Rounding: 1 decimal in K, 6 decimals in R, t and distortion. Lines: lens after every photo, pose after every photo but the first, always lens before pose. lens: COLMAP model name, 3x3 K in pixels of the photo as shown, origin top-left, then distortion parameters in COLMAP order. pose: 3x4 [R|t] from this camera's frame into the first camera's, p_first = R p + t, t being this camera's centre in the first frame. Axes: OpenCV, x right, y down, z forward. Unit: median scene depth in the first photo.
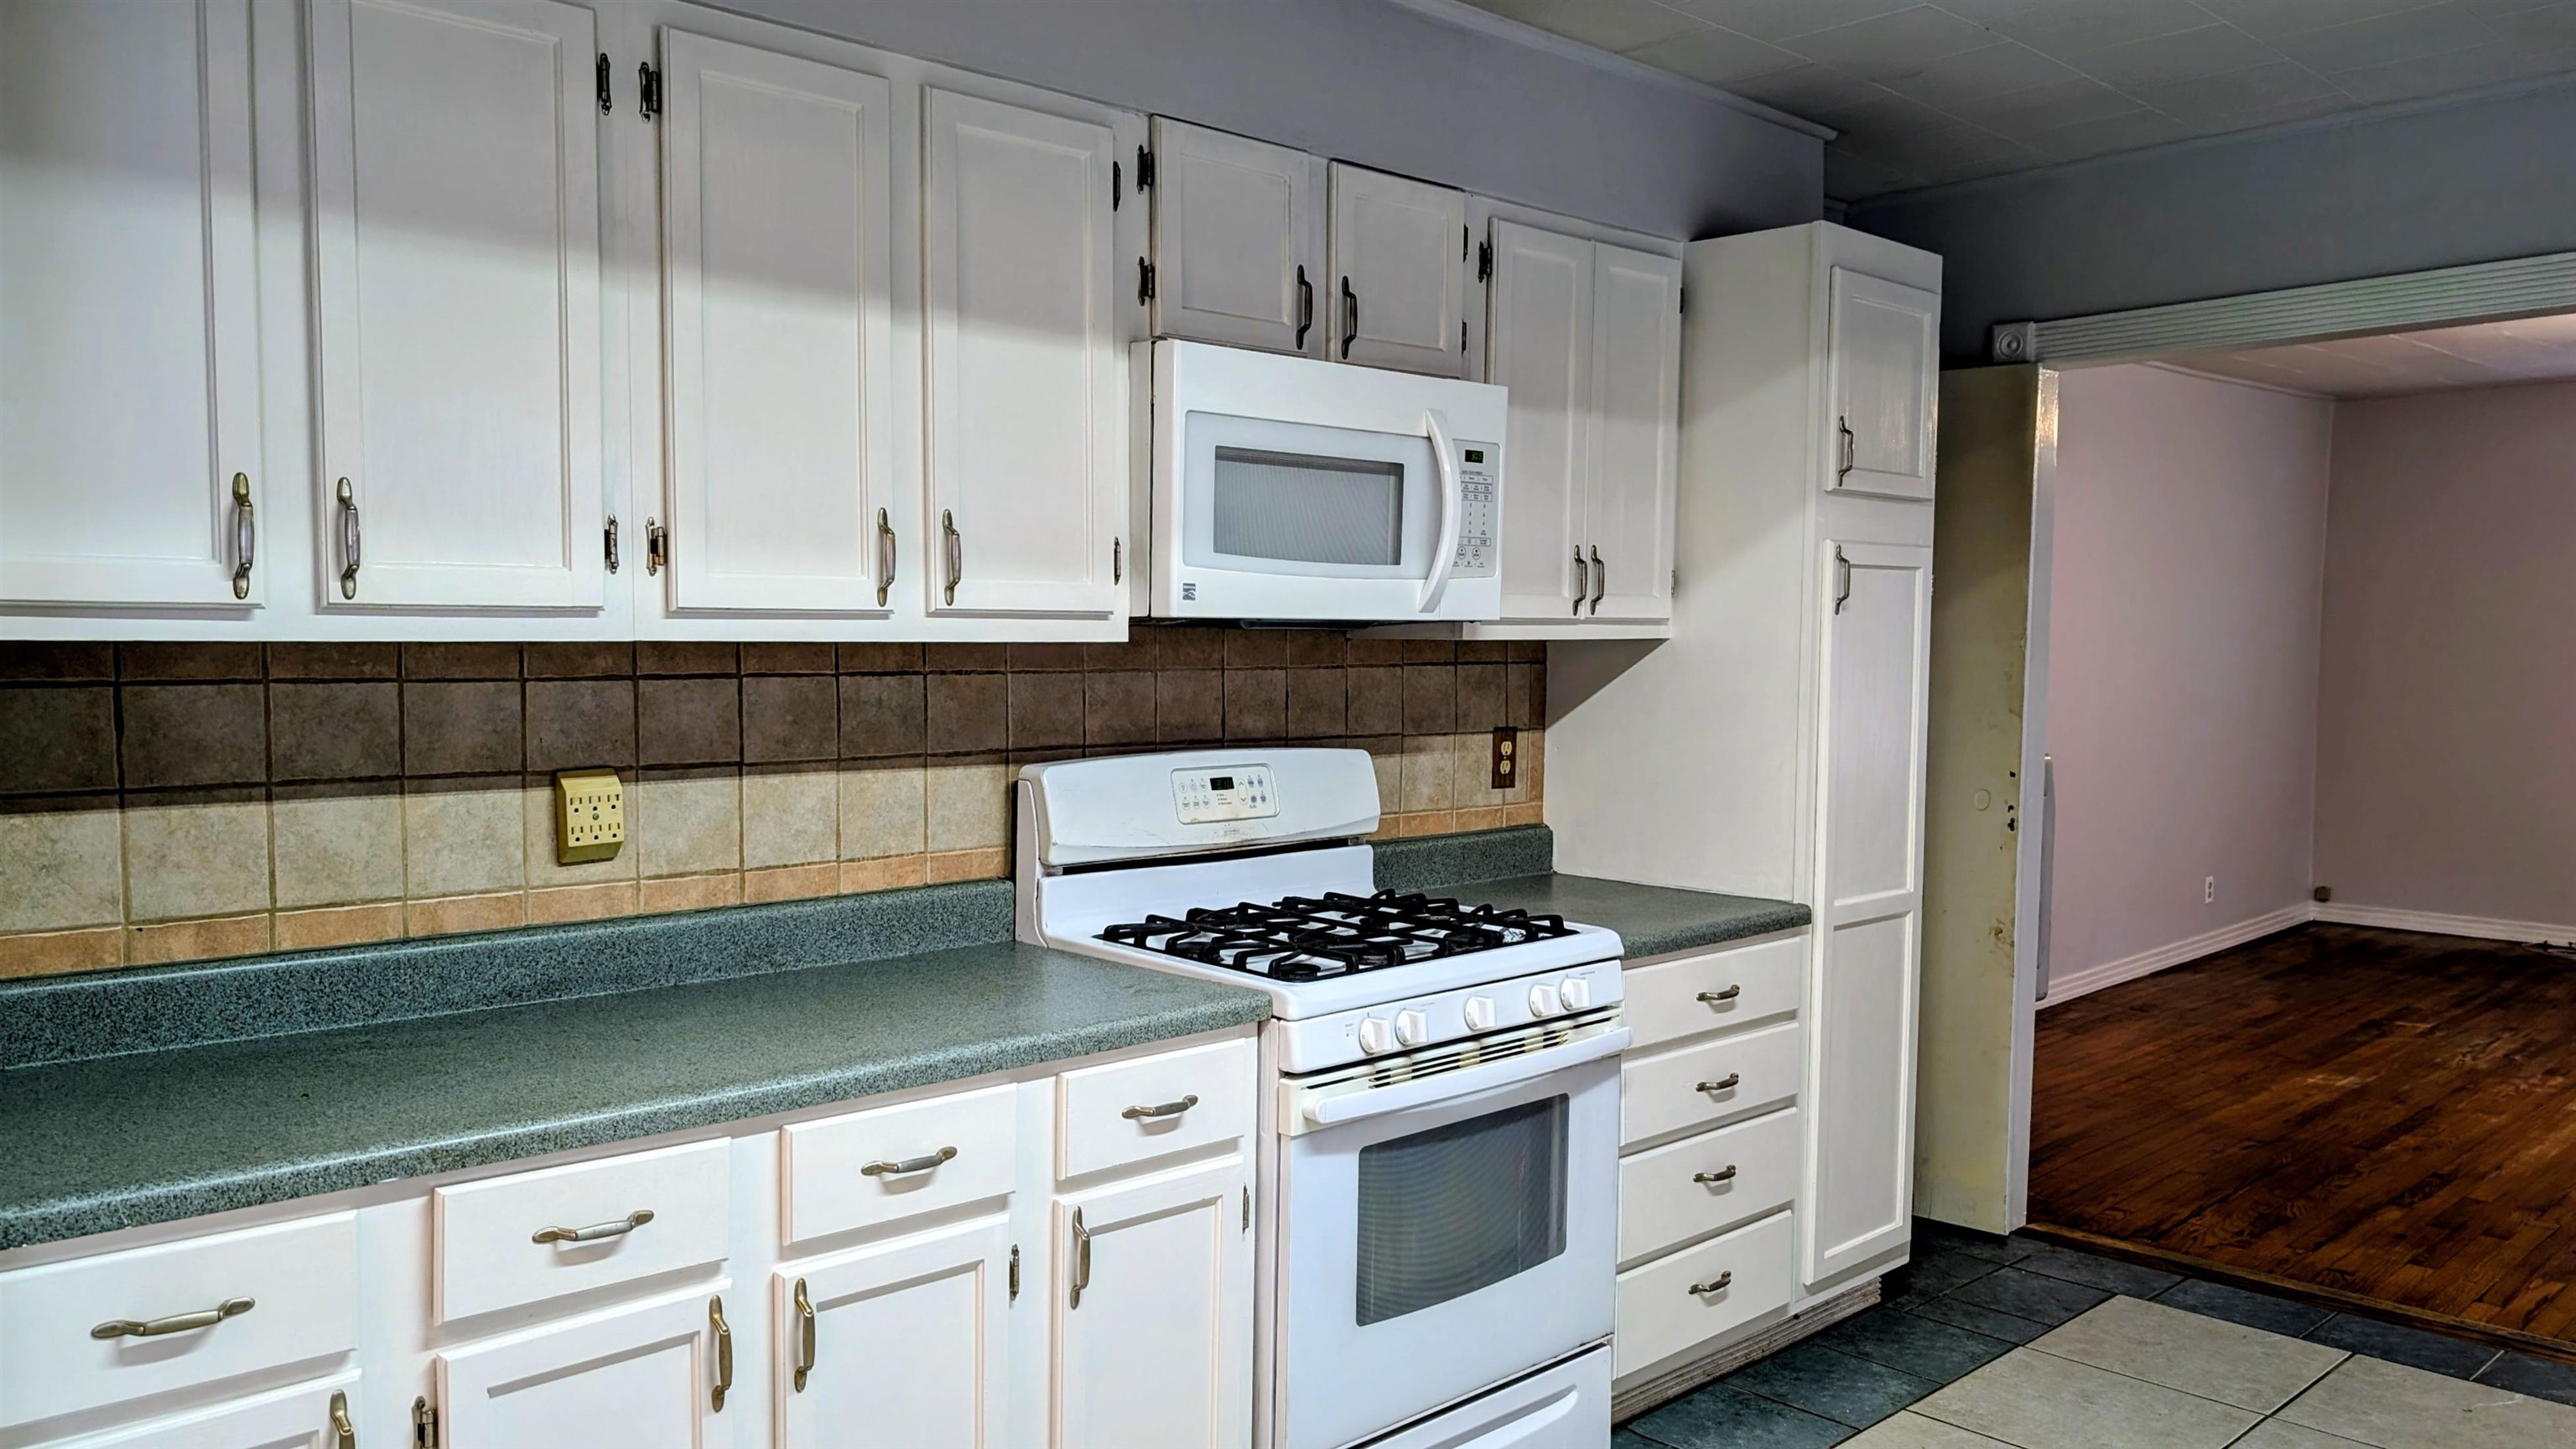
lens RADIAL K [[1881.3, 0, 1280.1], [0, 1881.3, 761.0], [0, 0, 1]] dist [0.042084, -0.028303]
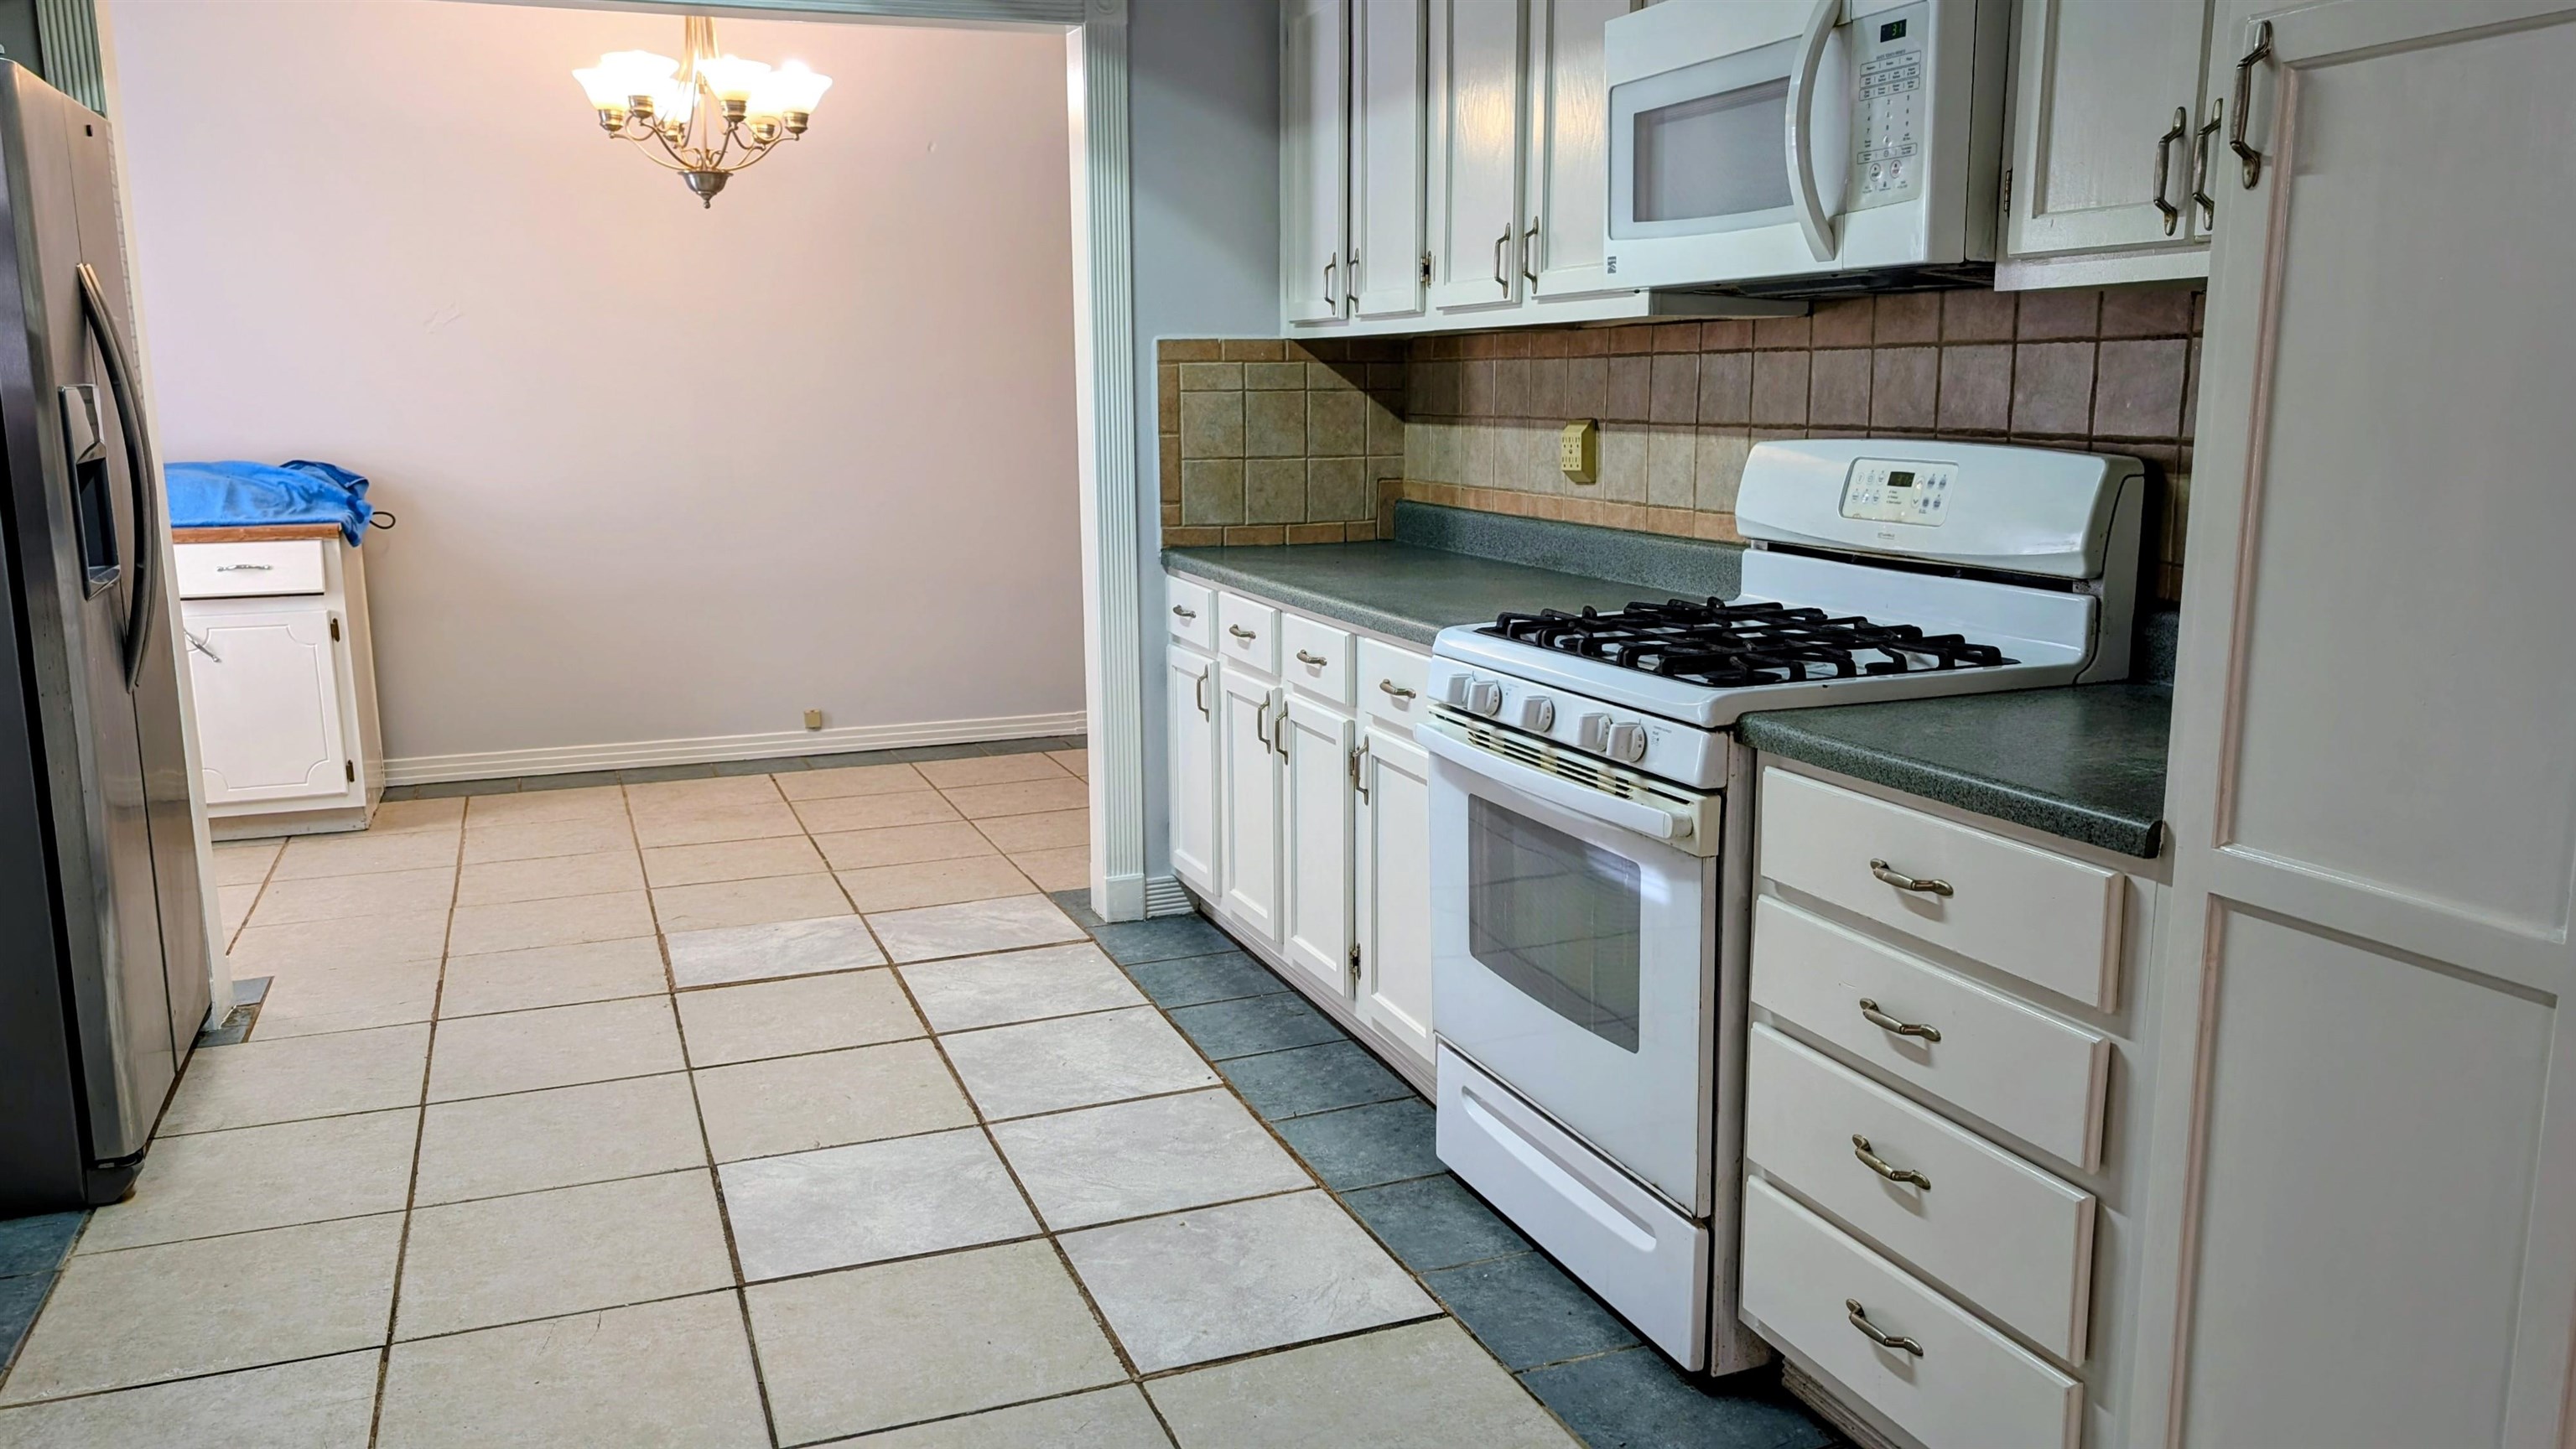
lens RADIAL K [[1881.3, 0, 1254.0], [0, 1881.3, 735.4], [0, 0, 1]] dist [0.042084, -0.028303]
pose [[-0.378945, 0.169796, -0.909709, 0.924023], [-0.058047, 0.976727, 0.206484, -0.036300], [0.923597, 0.131053, -0.360269, 1.103976]]
